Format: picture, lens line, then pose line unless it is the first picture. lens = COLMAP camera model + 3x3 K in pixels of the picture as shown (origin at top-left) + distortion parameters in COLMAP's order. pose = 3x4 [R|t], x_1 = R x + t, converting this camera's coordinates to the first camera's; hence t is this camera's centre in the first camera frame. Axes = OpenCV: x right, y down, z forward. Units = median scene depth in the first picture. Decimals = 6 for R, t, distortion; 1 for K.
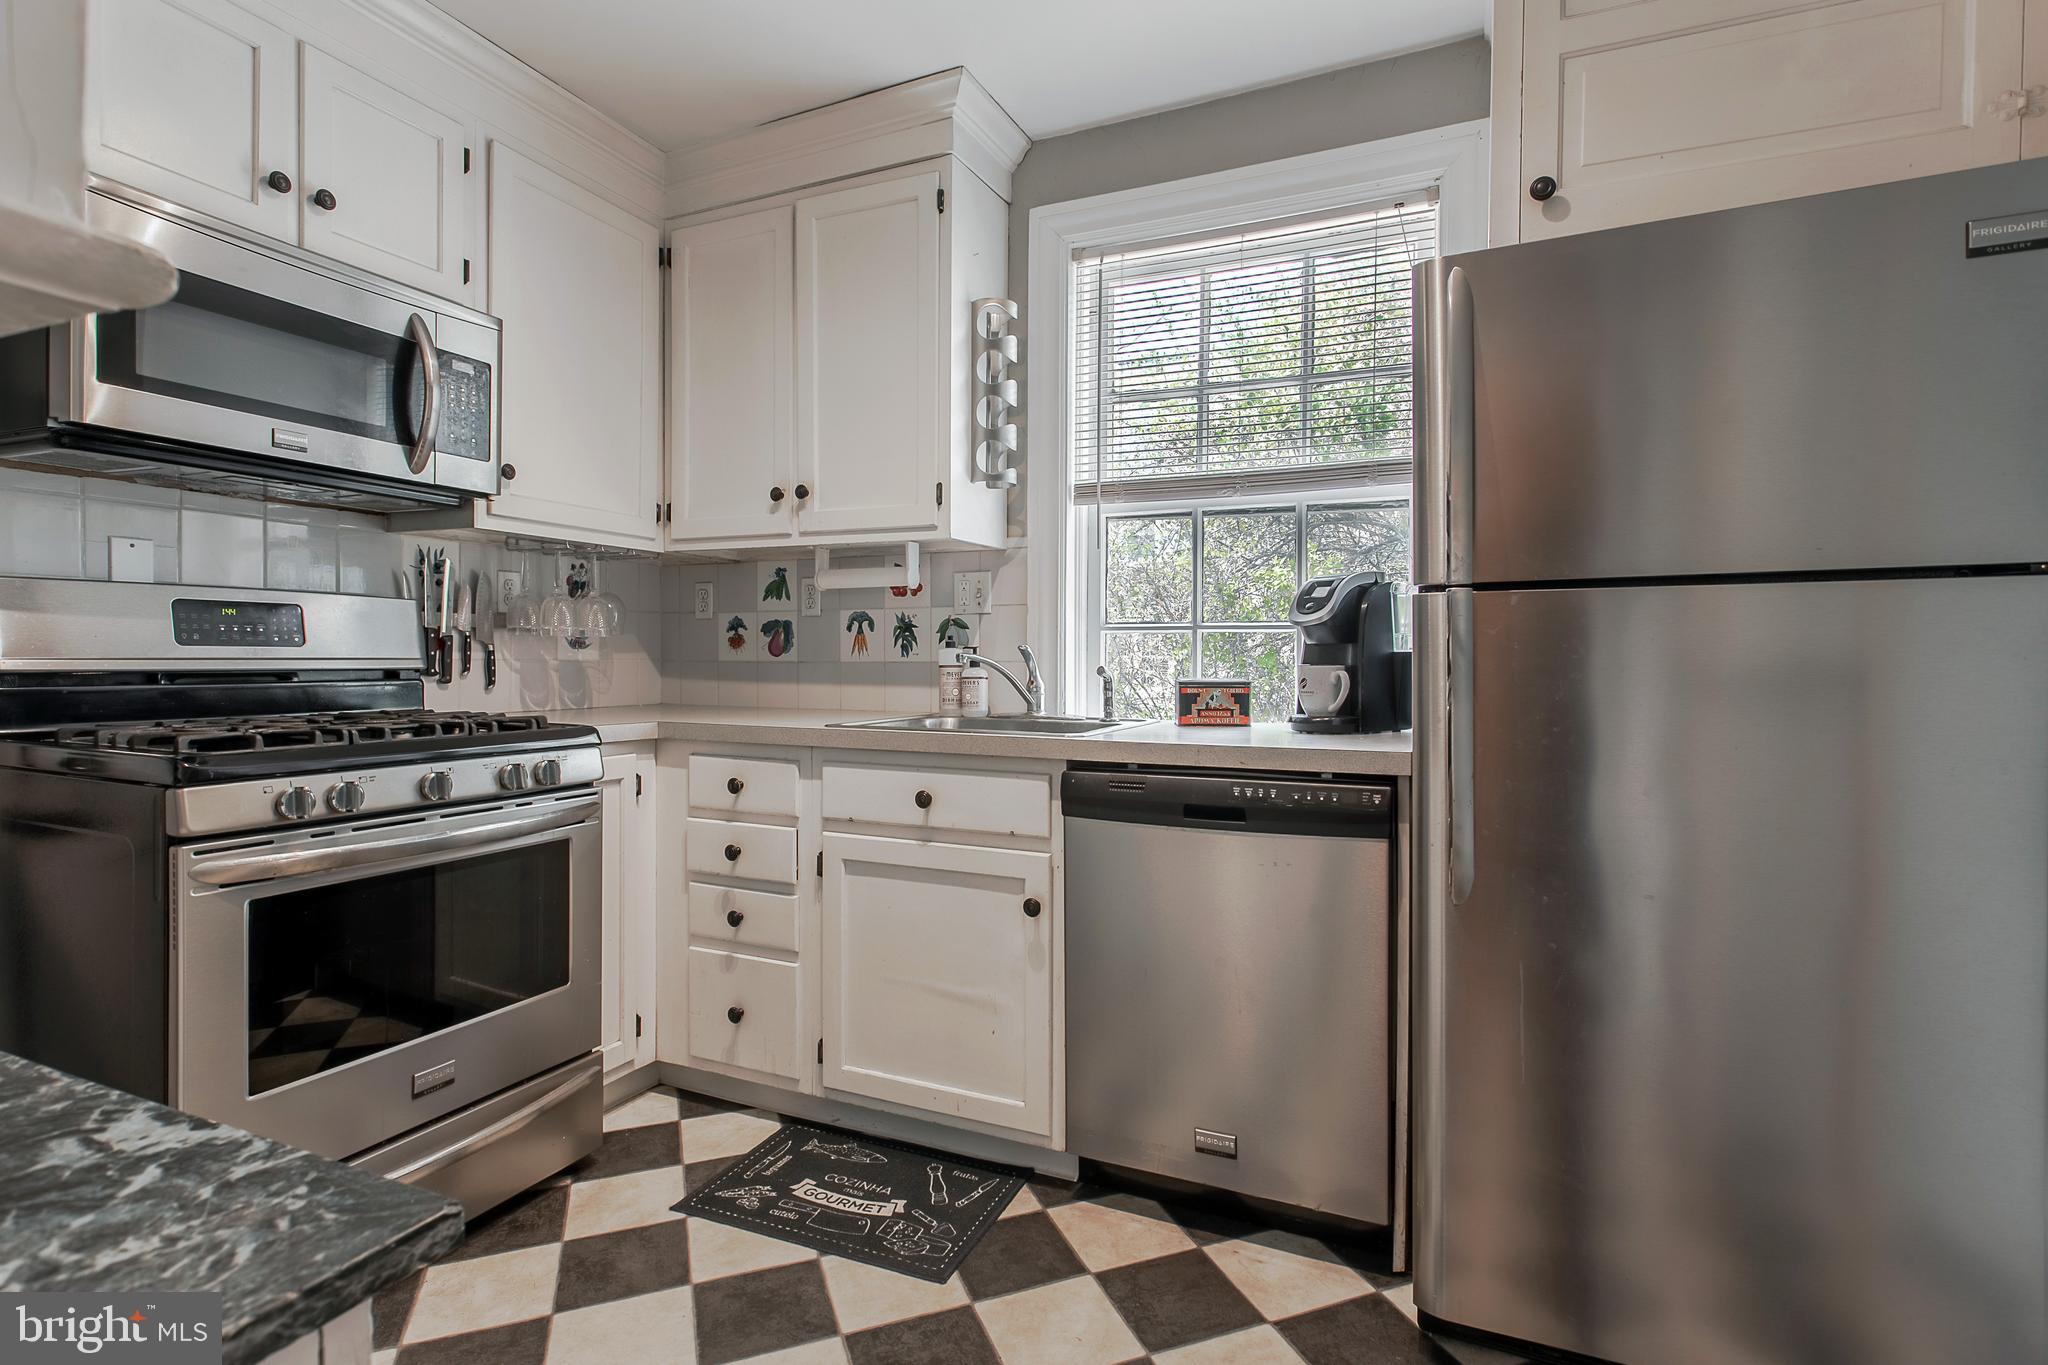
lens RADIAL K [[981.5, 0, 1008.6], [0, 981.5, 668.6], [0, 0, 1]] dist [0.008267, 0.001025]
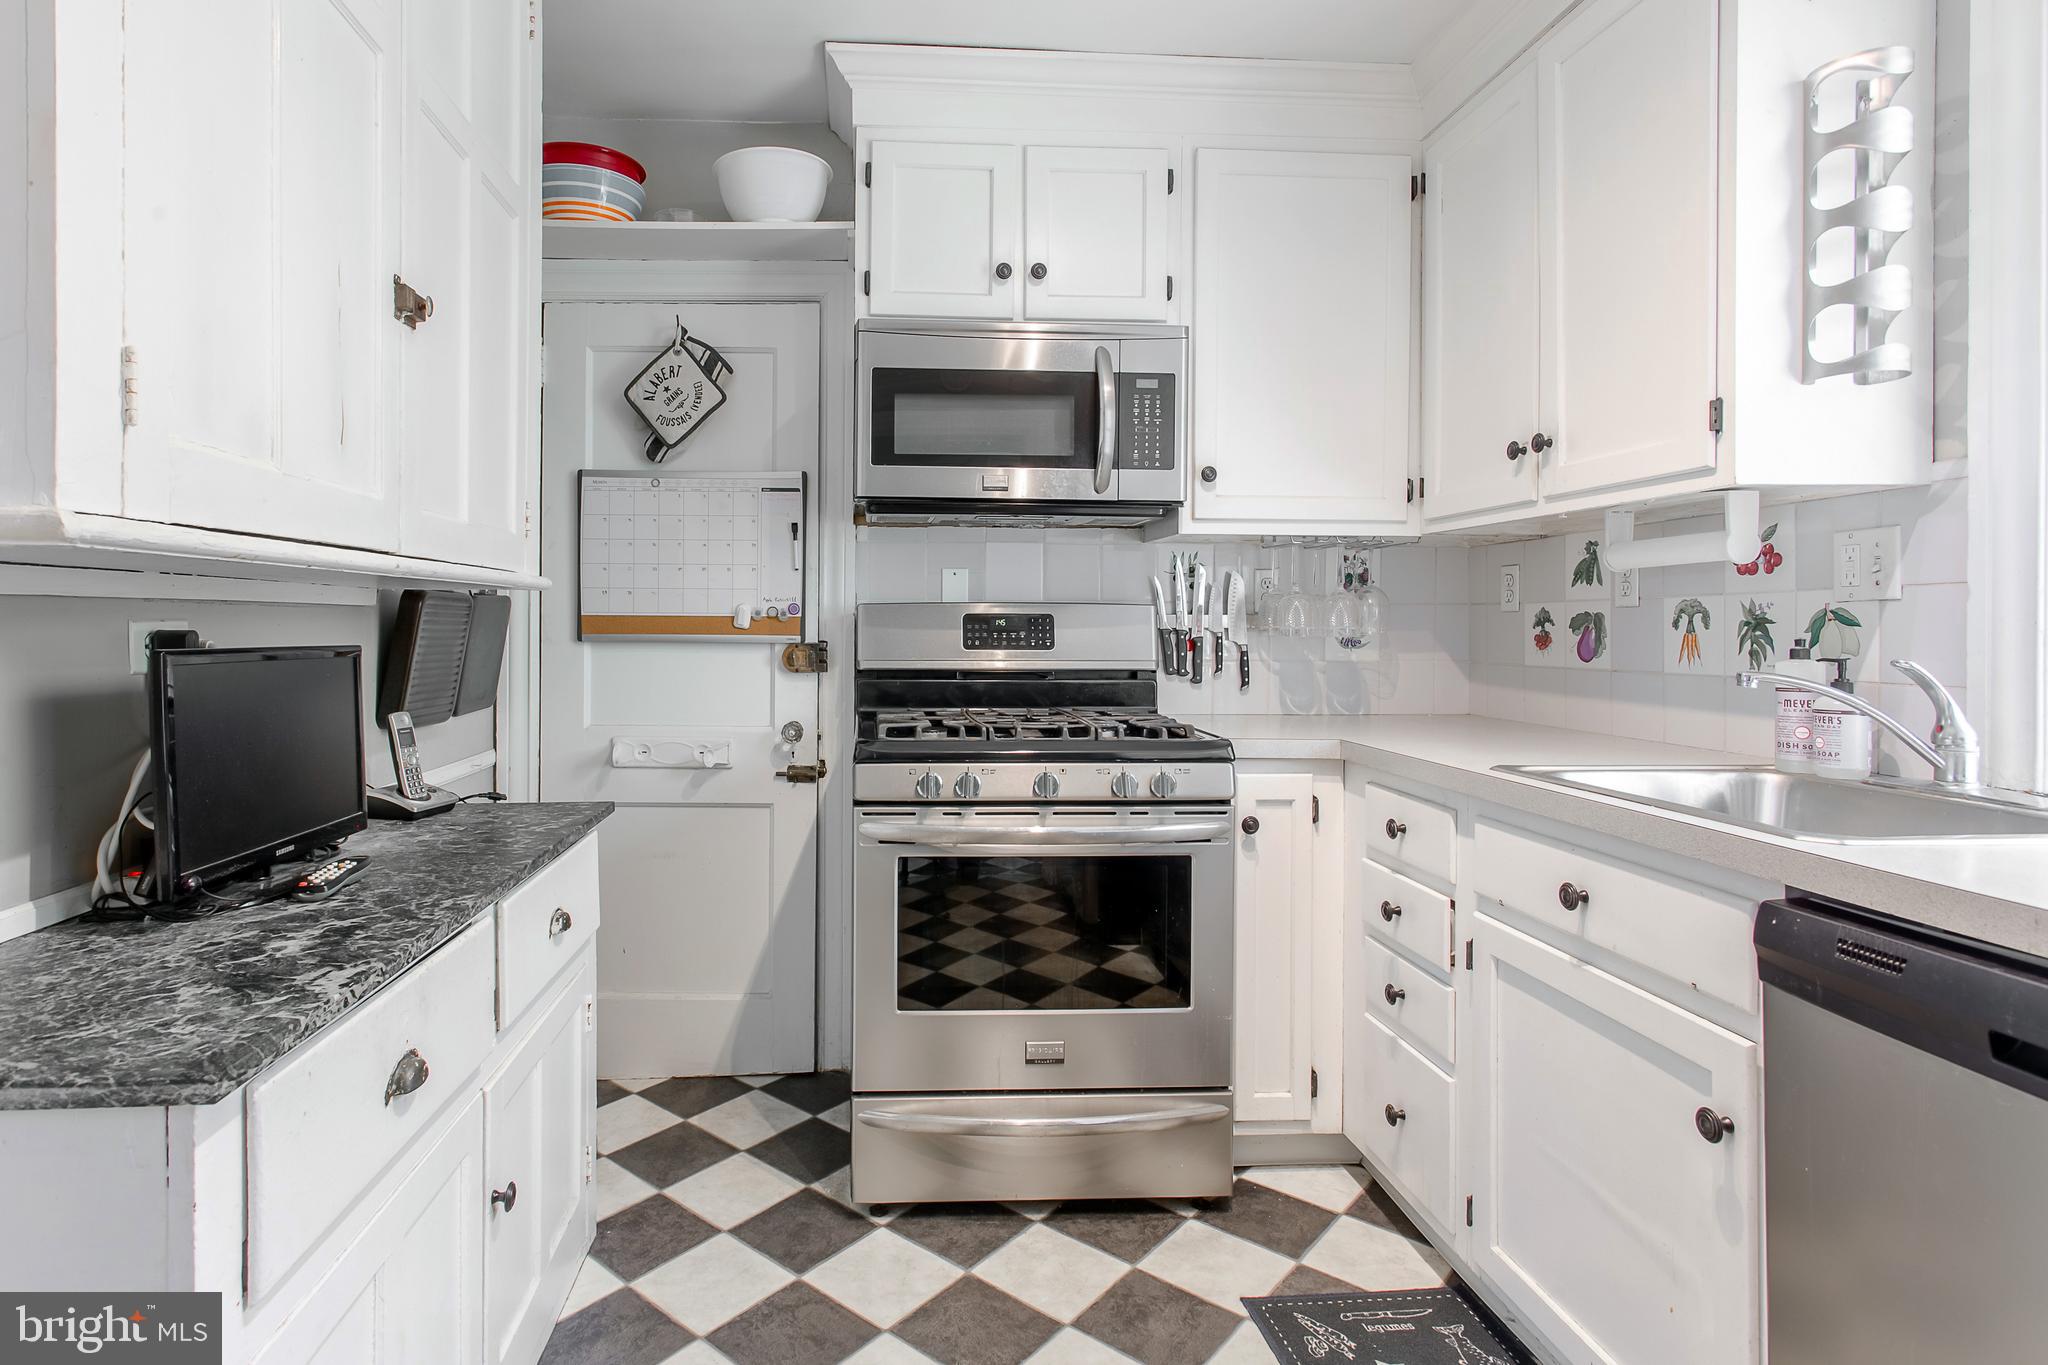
lens RADIAL K [[1060.1, 0, 936.1], [0, 1060.1, 632.0], [0, 0, 1]] dist [0.006265, 0.001871]
pose [[0.477583, 0.000470, -0.878586, 0.309087], [-0.011926, 0.999911, -0.005948, -0.032502], [0.878506, 0.013319, 0.477546, 0.256928]]
